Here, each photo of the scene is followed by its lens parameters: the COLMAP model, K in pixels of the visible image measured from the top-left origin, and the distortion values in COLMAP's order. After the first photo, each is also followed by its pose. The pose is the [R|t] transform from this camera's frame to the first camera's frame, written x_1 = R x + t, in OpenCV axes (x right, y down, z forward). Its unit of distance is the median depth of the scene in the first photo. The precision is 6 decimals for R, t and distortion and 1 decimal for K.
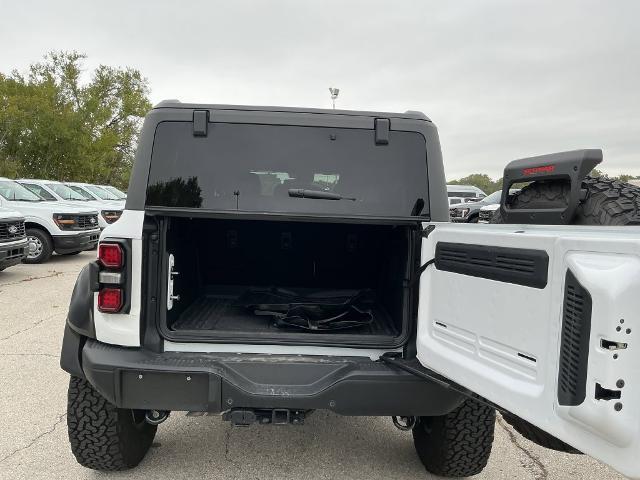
lens RADIAL K [[525.3, 0, 312.9], [0, 525.3, 265.5], [0, 0, 1]] dist [-0.000104, -0.050712]
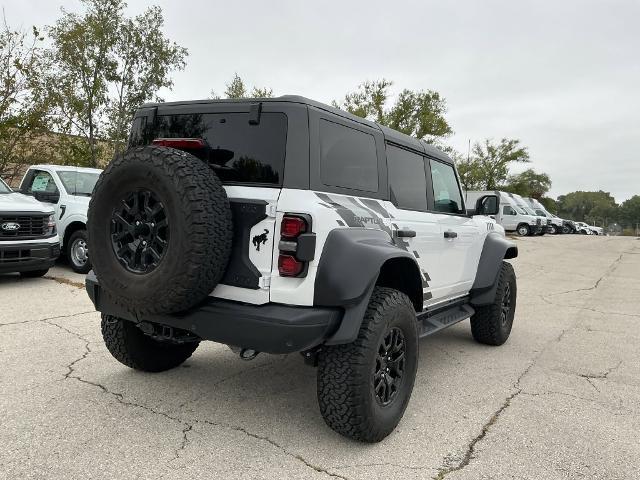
lens RADIAL K [[518.7, 0, 312.8], [0, 518.7, 257.5], [0, 0, 1]] dist [0.063177, -0.111251]
pose [[0.835278, 0.073231, -0.544929, 0.181104], [-0.099341, 0.994880, -0.018575, 0.016530], [0.540779, 0.069649, 0.838276, 0.012442]]
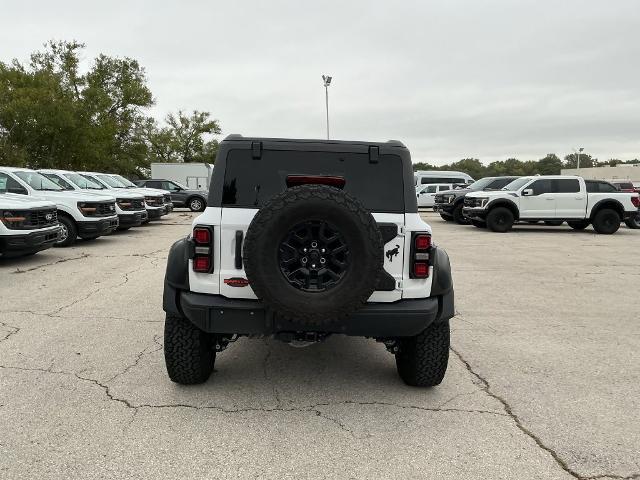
lens RADIAL K [[518.7, 0, 312.8], [0, 518.7, 257.5], [0, 0, 1]] dist [0.063177, -0.111251]
pose [[0.999900, -0.004586, 0.013355, -0.014204], [0.004401, 0.999894, 0.013874, 0.004883], [-0.013417, -0.013814, 0.999815, -0.109407]]
